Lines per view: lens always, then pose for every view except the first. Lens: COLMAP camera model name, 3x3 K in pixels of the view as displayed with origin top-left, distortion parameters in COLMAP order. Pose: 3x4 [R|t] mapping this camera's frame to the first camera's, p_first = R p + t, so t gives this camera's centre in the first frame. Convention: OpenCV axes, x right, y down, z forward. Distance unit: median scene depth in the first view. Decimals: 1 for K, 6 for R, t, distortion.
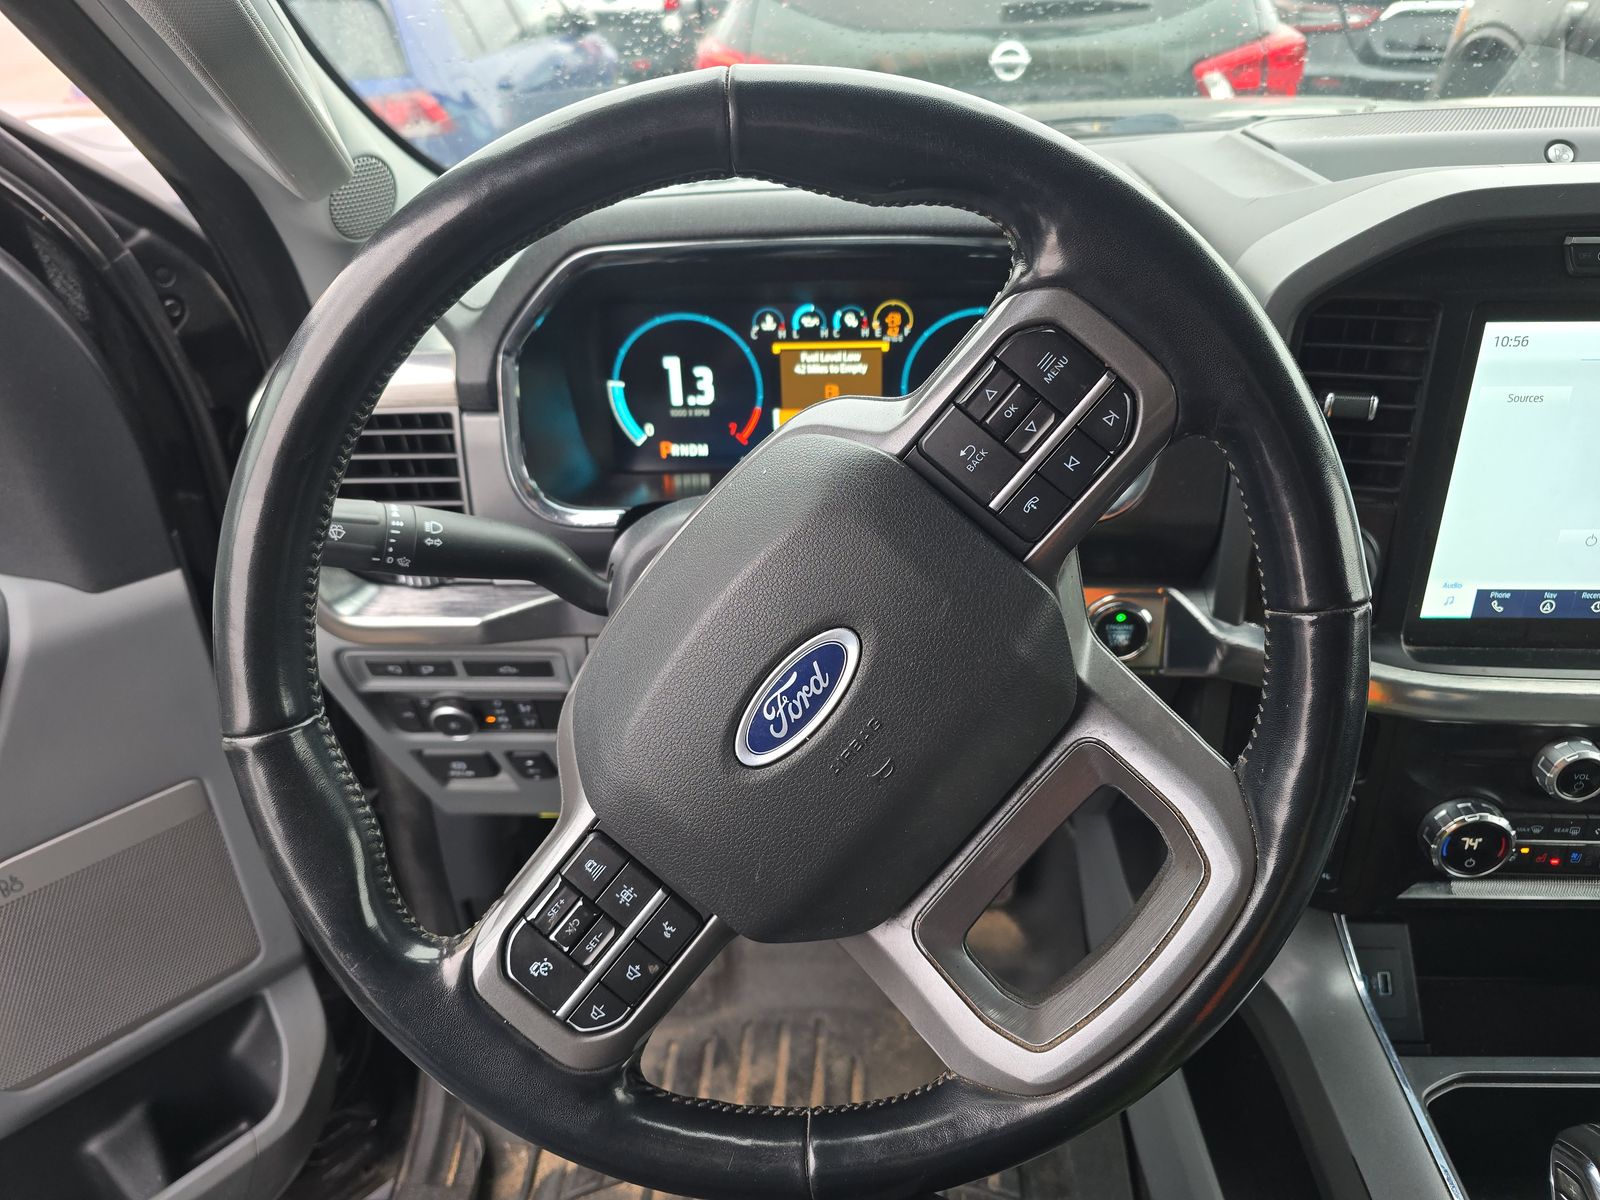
lens RADIAL K [[1061.7, 0, 800.9], [0, 1061.7, 603.8], [0, 0, 1]] dist [0.046321, -0.002770]
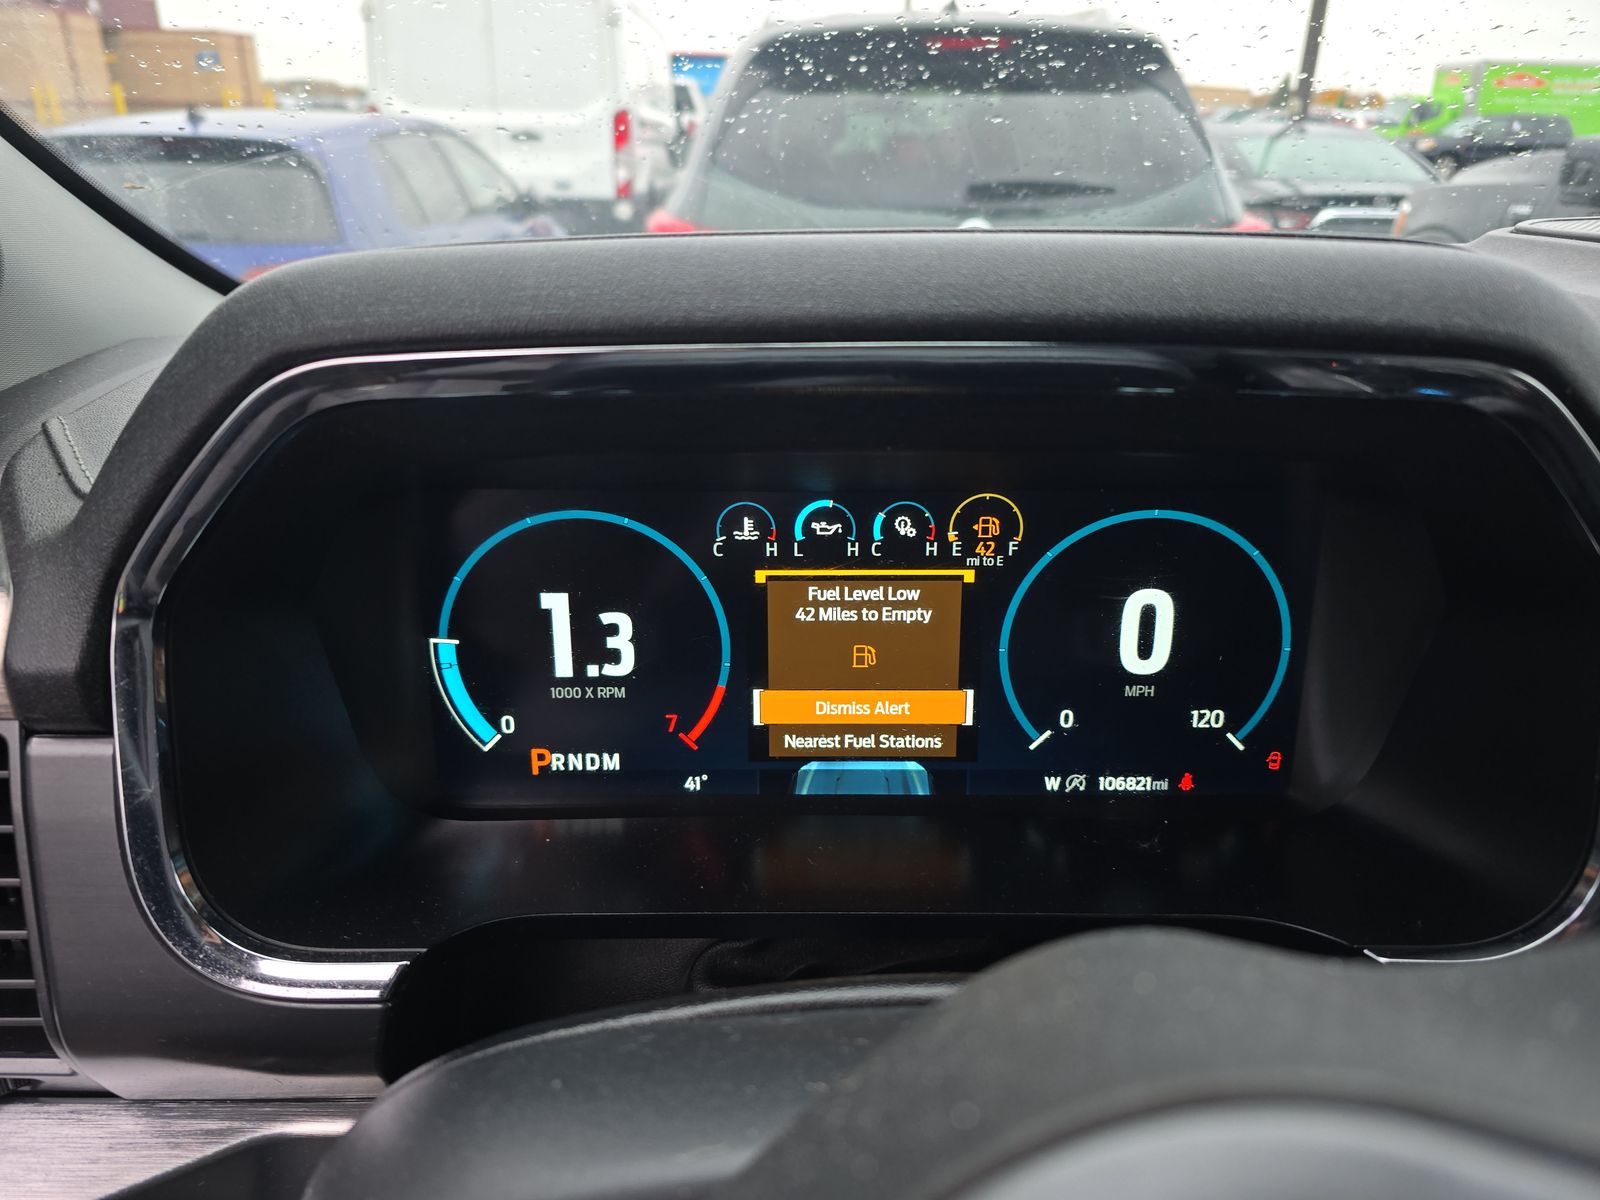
lens RADIAL K [[1061.7, 0, 805.9], [0, 1061.7, 599.2], [0, 0, 1]] dist [0.046321, -0.002770]
pose [[0.998177, 0.011920, 0.059163, -0.031137], [-0.002347, 0.987225, -0.159316, -0.147072], [-0.060306, 0.158887, 0.985453, 0.493415]]
